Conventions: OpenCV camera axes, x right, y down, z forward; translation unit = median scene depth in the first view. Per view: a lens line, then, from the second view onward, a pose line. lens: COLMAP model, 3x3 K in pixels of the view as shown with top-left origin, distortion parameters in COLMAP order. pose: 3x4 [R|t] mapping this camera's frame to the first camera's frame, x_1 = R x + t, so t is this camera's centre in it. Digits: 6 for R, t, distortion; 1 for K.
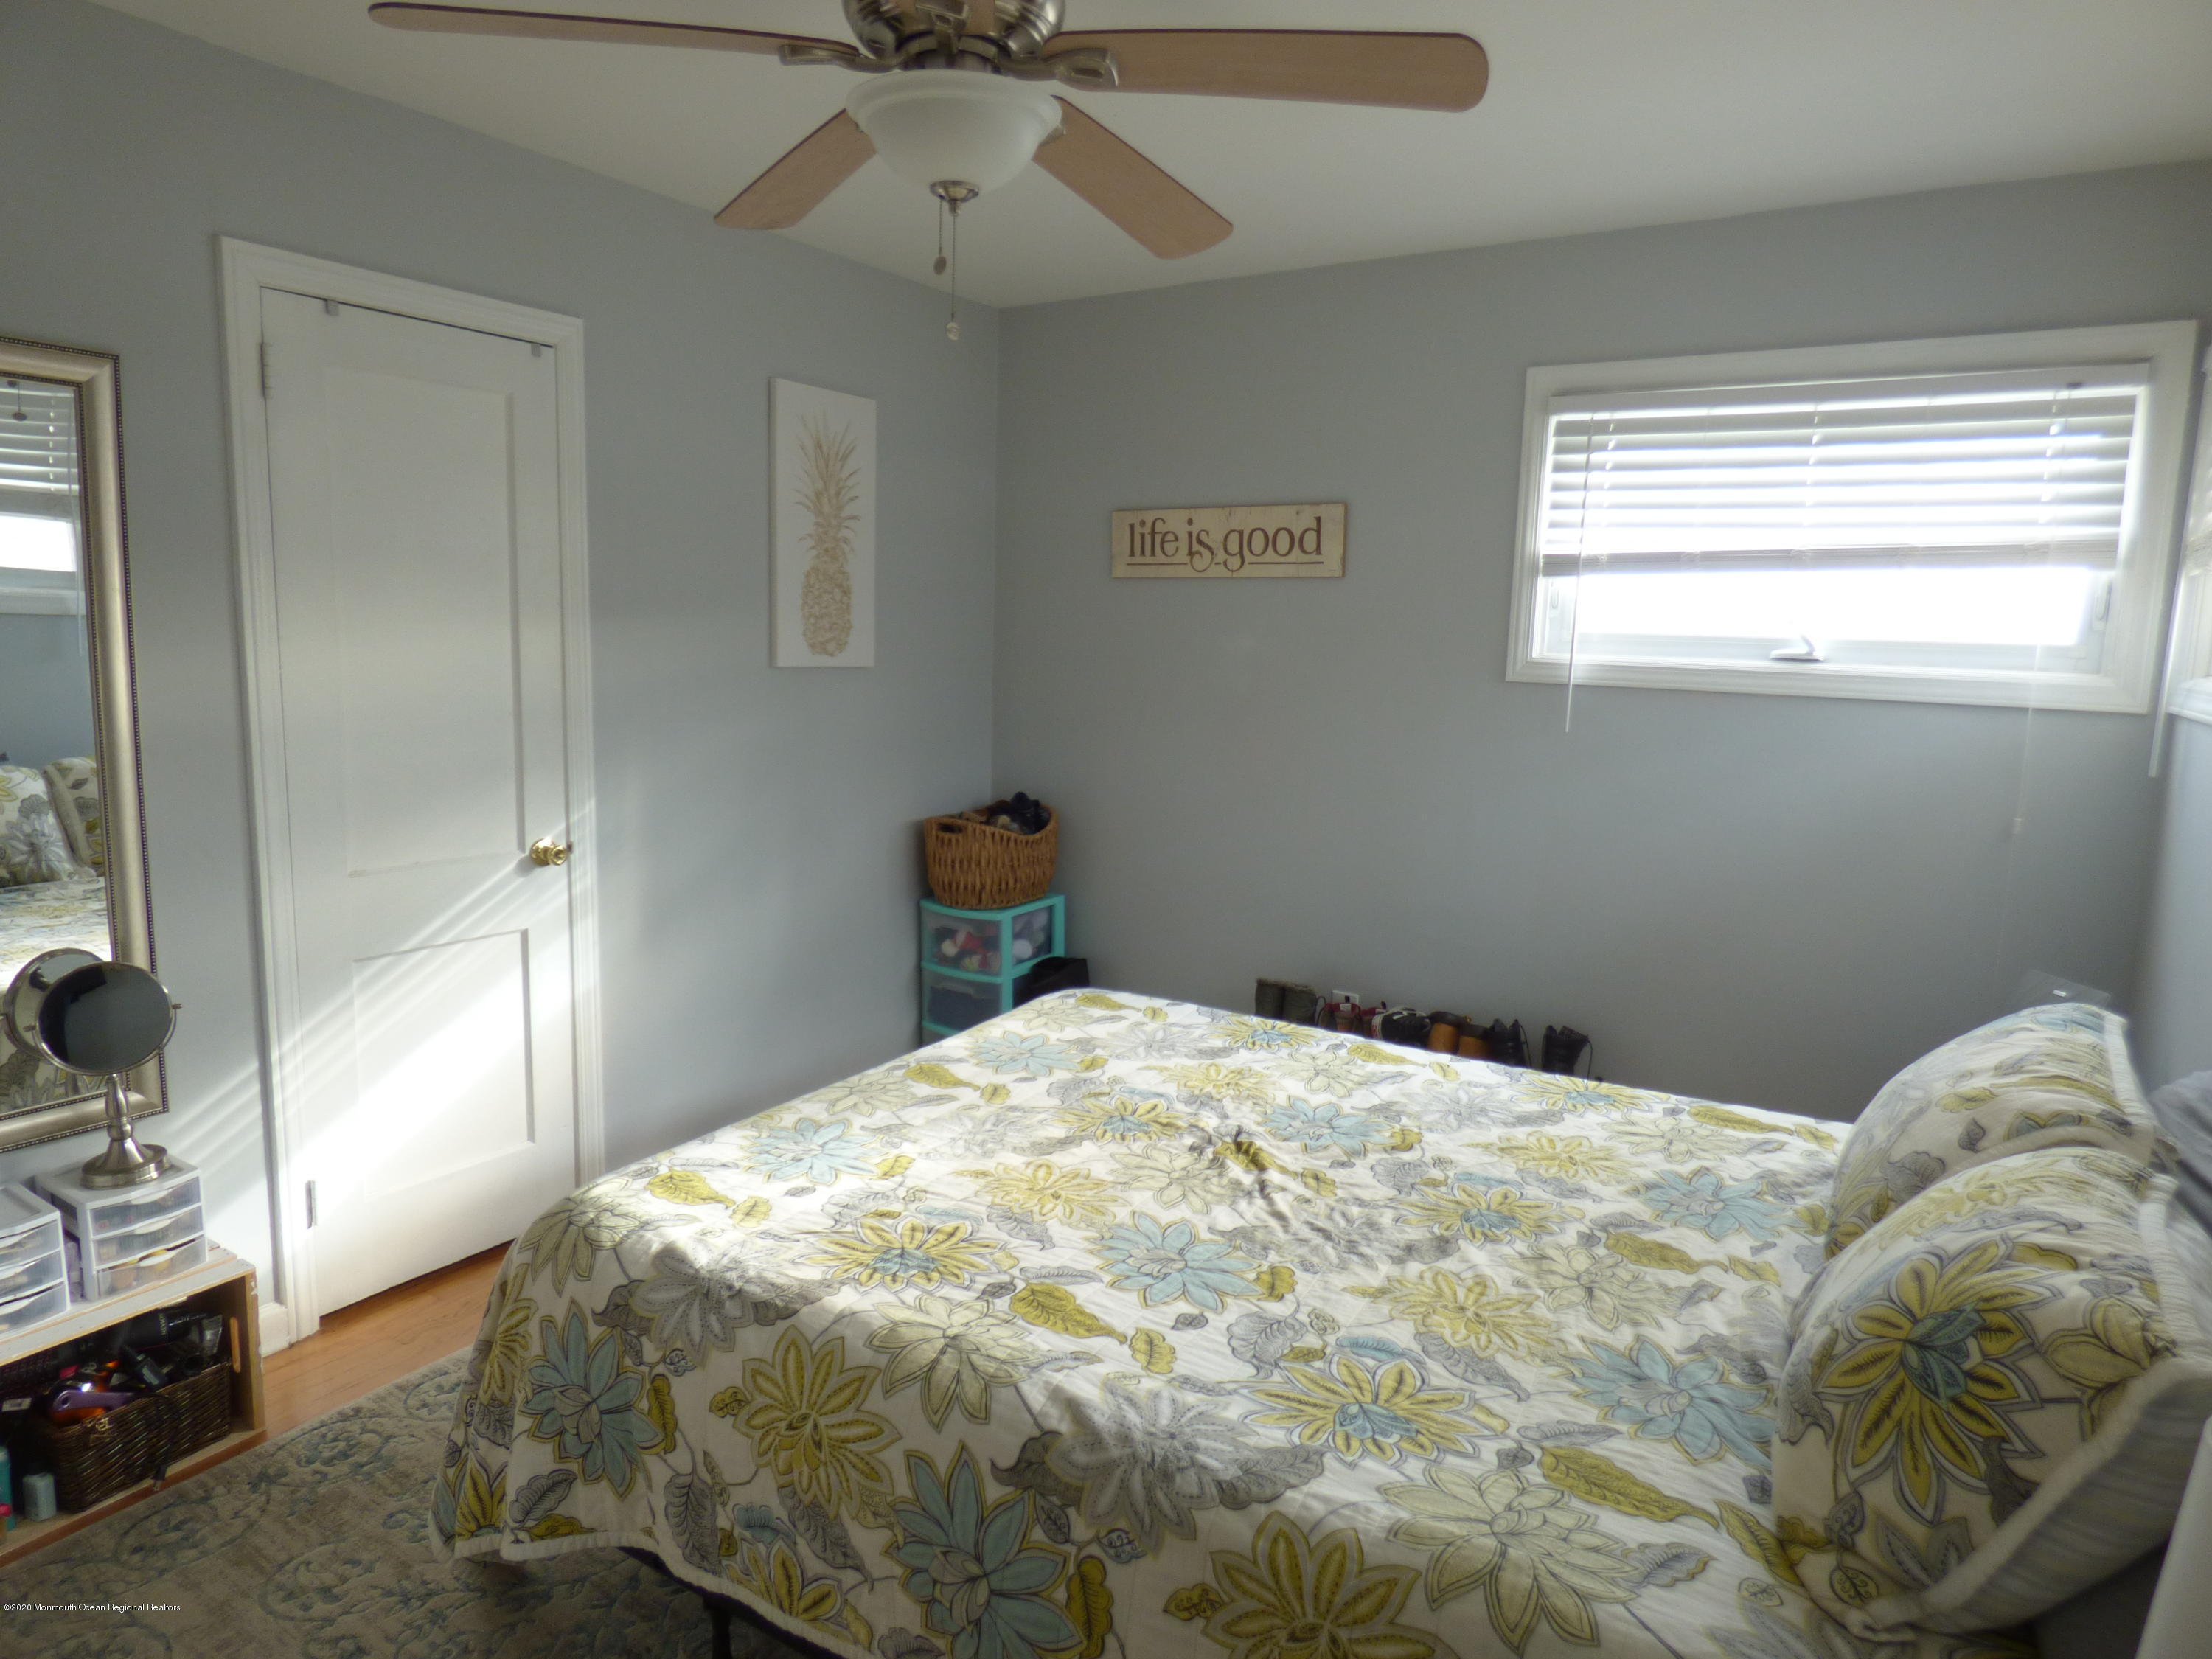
lens RADIAL K [[1312.4, 0, 1102.6], [0, 1312.4, 830.4], [0, 0, 1]] dist [-0.014918, -0.001804]
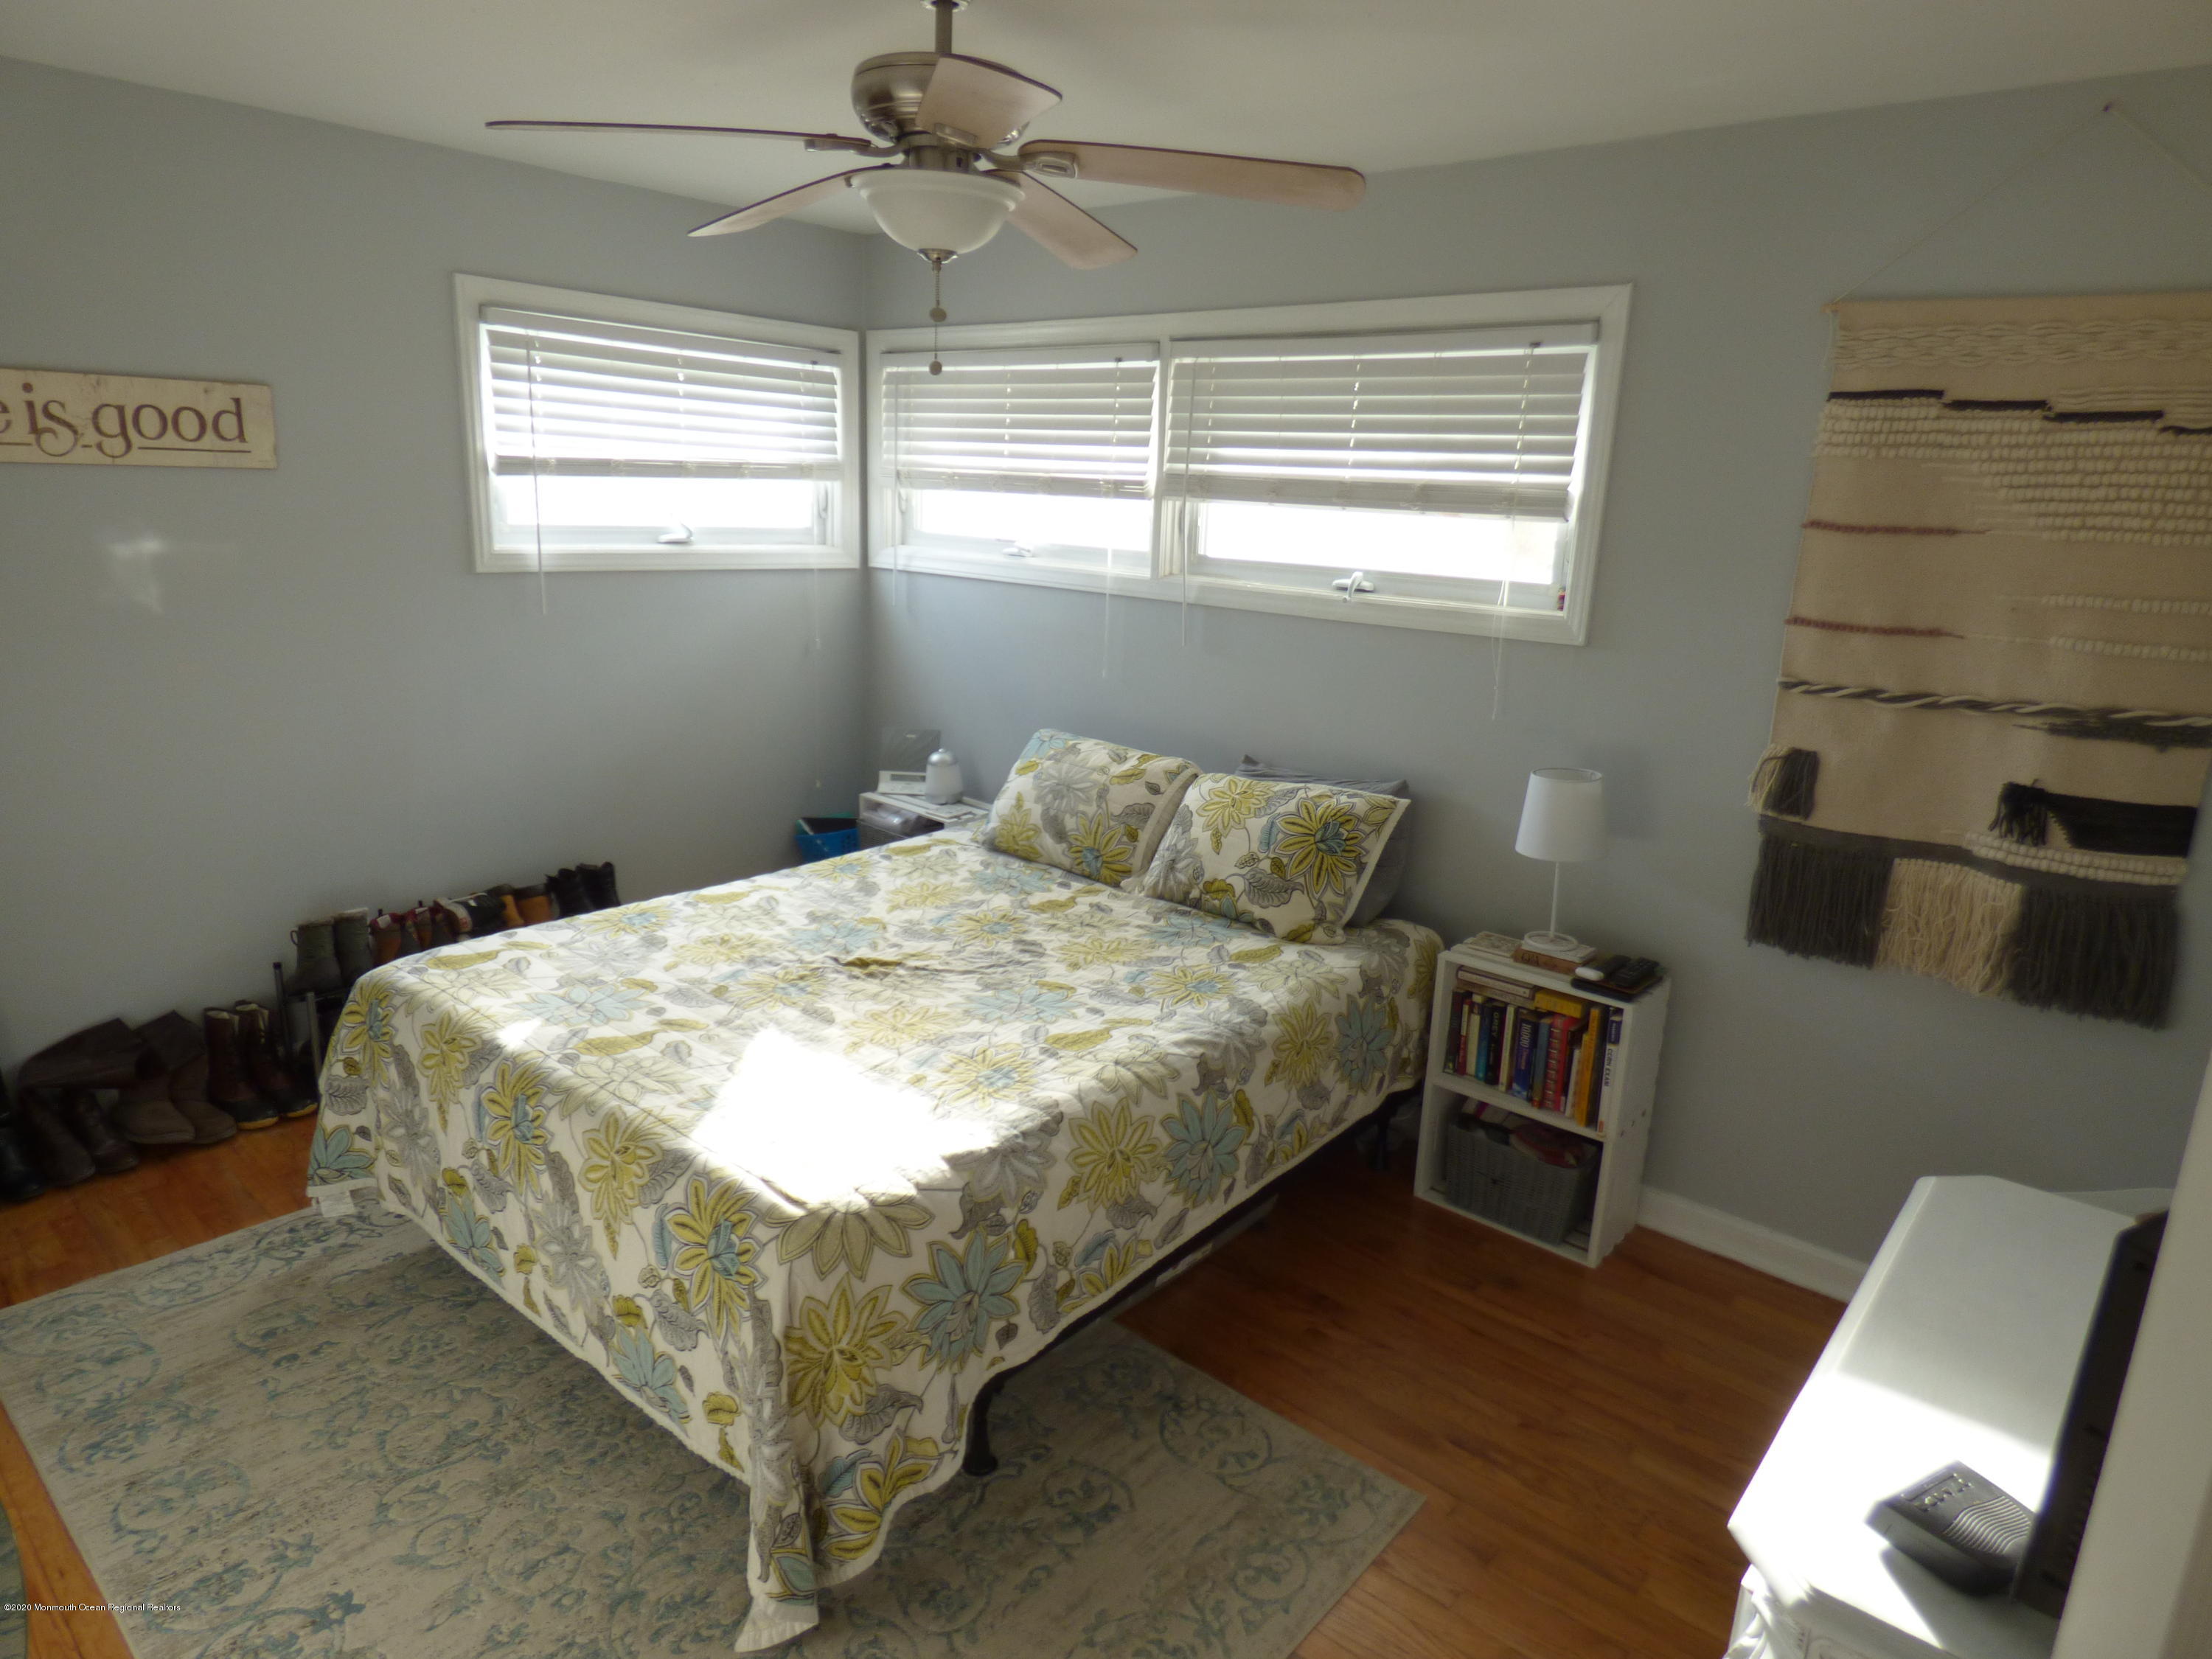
lens RADIAL K [[1312.4, 0, 1102.4], [0, 1312.4, 825.2], [0, 0, 1]] dist [-0.014918, -0.001804]
pose [[0.151793, -0.265238, 0.952159, -1.001319], [0.110544, 0.961834, 0.250310, -0.184373], [-0.982211, 0.067260, 0.175321, 0.468875]]
